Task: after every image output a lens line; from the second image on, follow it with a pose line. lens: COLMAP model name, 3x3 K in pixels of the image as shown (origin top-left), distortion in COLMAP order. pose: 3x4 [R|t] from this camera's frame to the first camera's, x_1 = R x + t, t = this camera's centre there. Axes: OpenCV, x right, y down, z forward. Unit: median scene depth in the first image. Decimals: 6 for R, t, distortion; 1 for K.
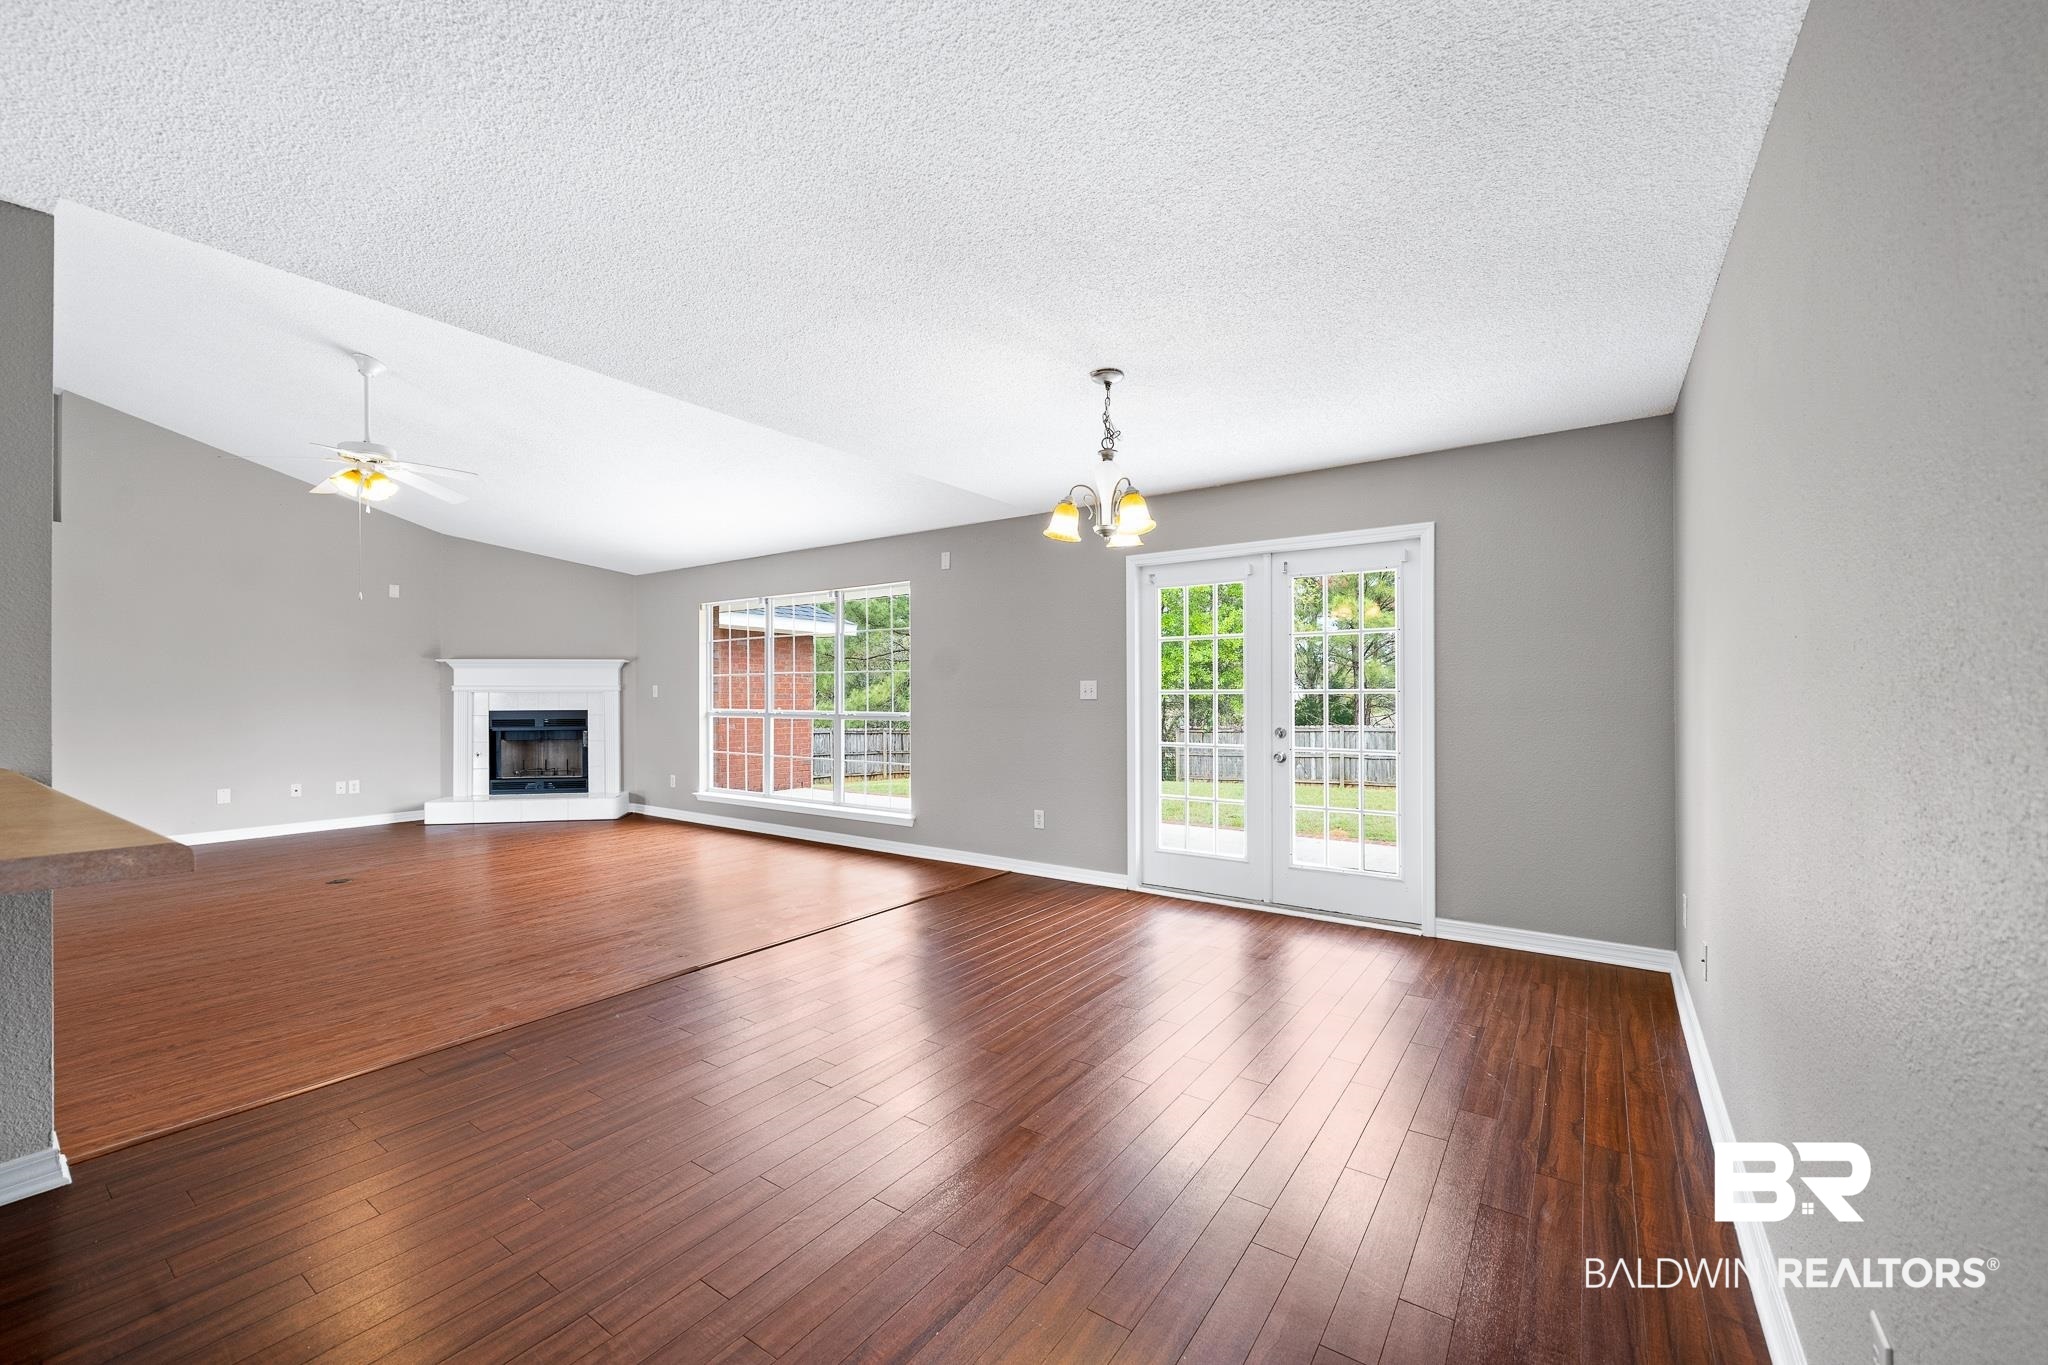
lens RADIAL K [[809.3, 0, 1029.1], [0, 809.3, 694.7], [0, 0, 1]] dist [0.000778, -0.000189]
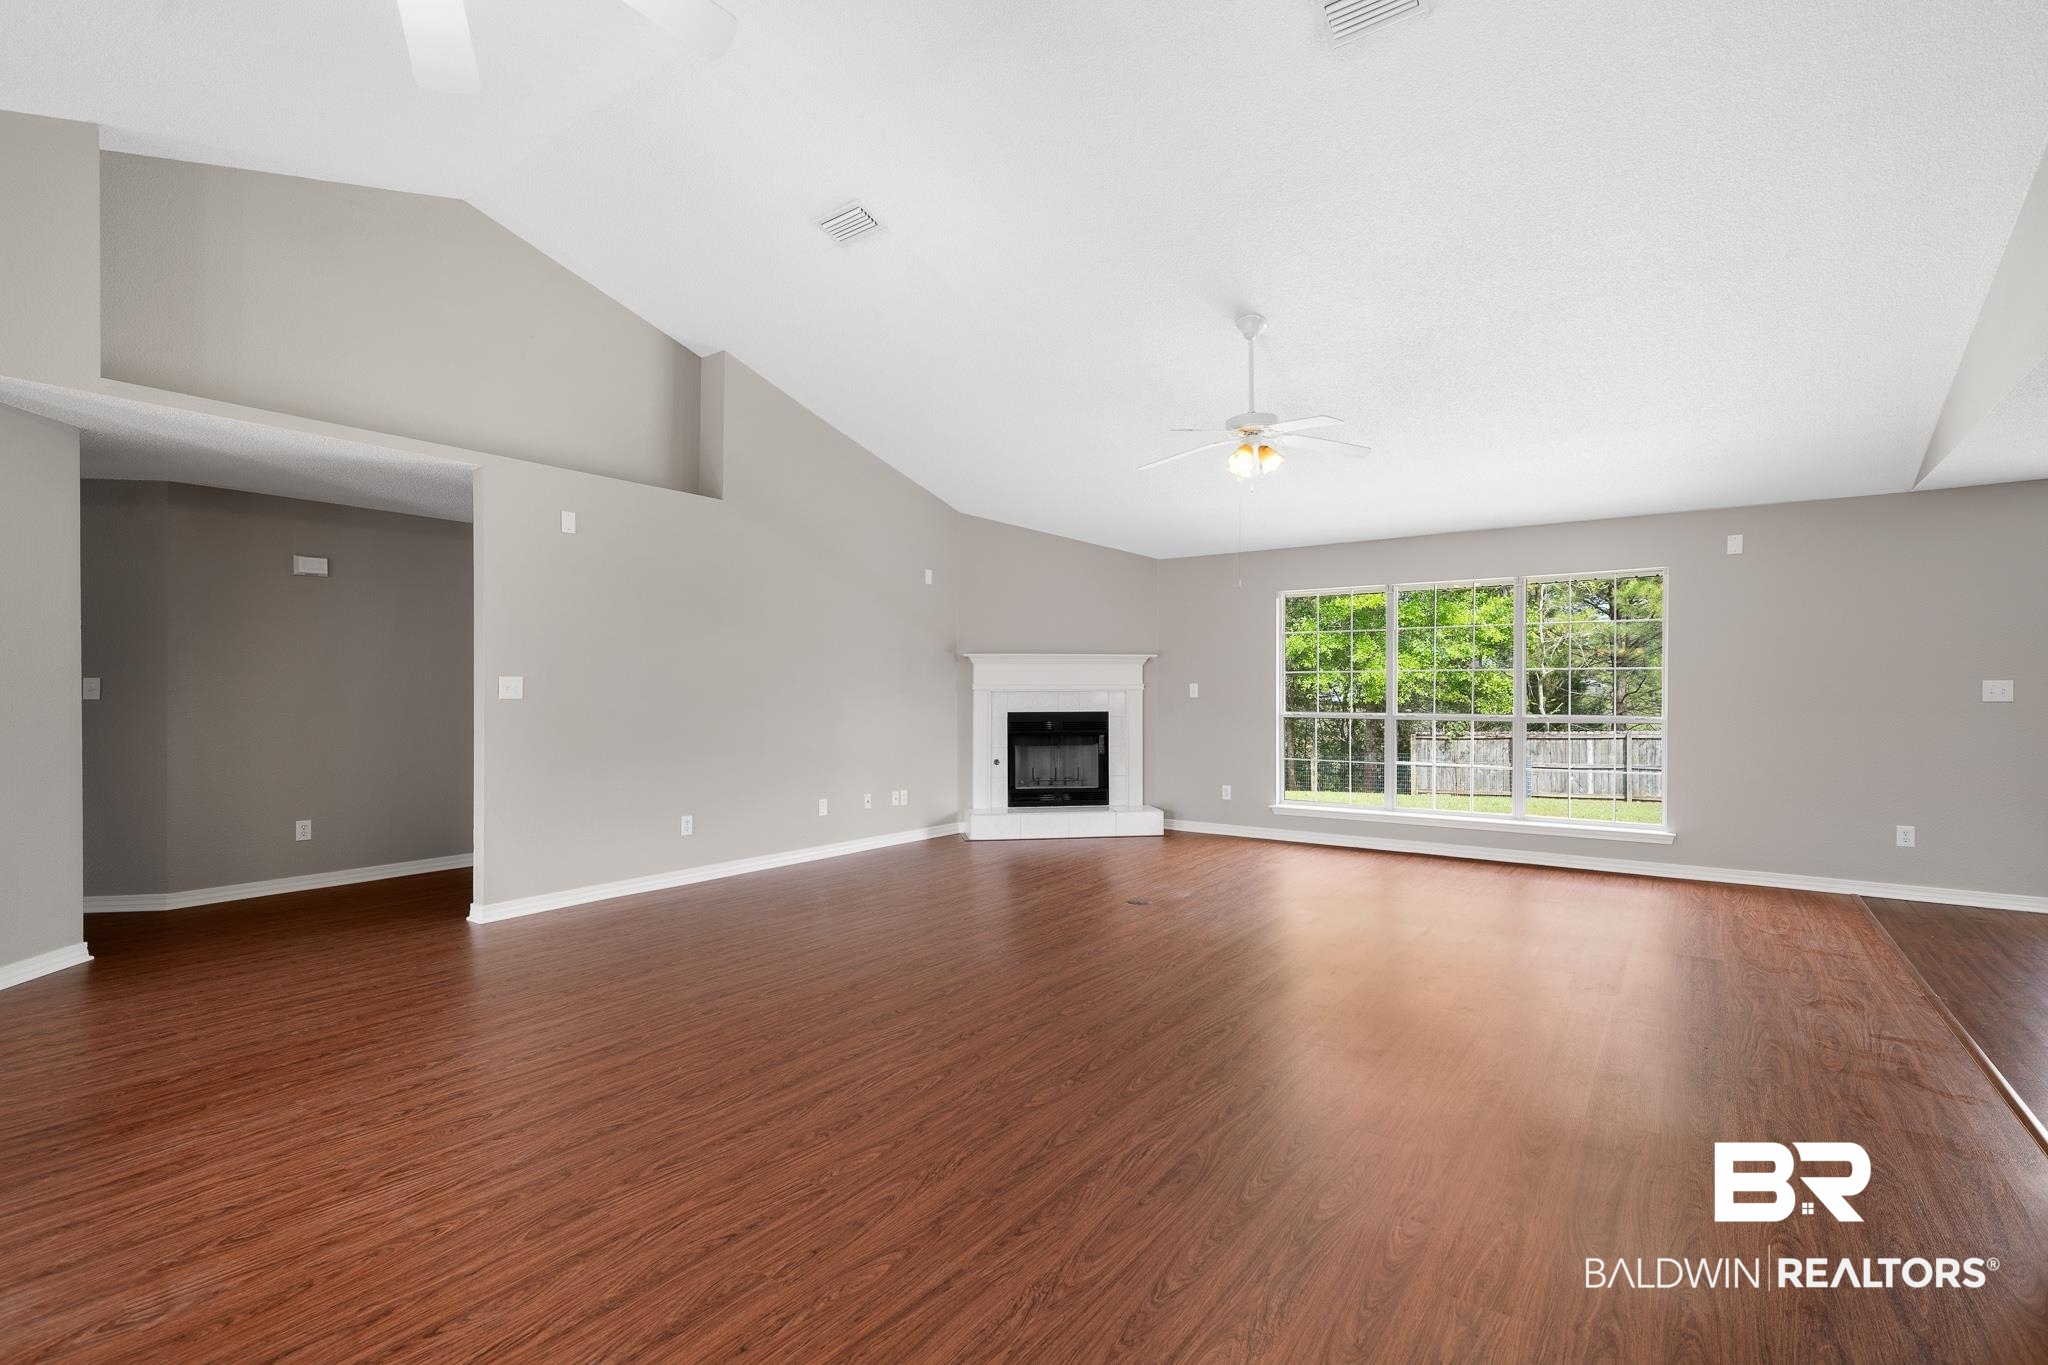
lens RADIAL K [[947.2, 0, 1023.0], [0, 947.2, 693.1], [0, 0, 1]] dist [0.000995, 0.000341]
pose [[0.999941, 0.002268, -0.010644, -0.642824], [-0.002279, 0.999997, -0.001035, 0.000161], [0.010642, 0.001059, 0.999943, -0.033909]]
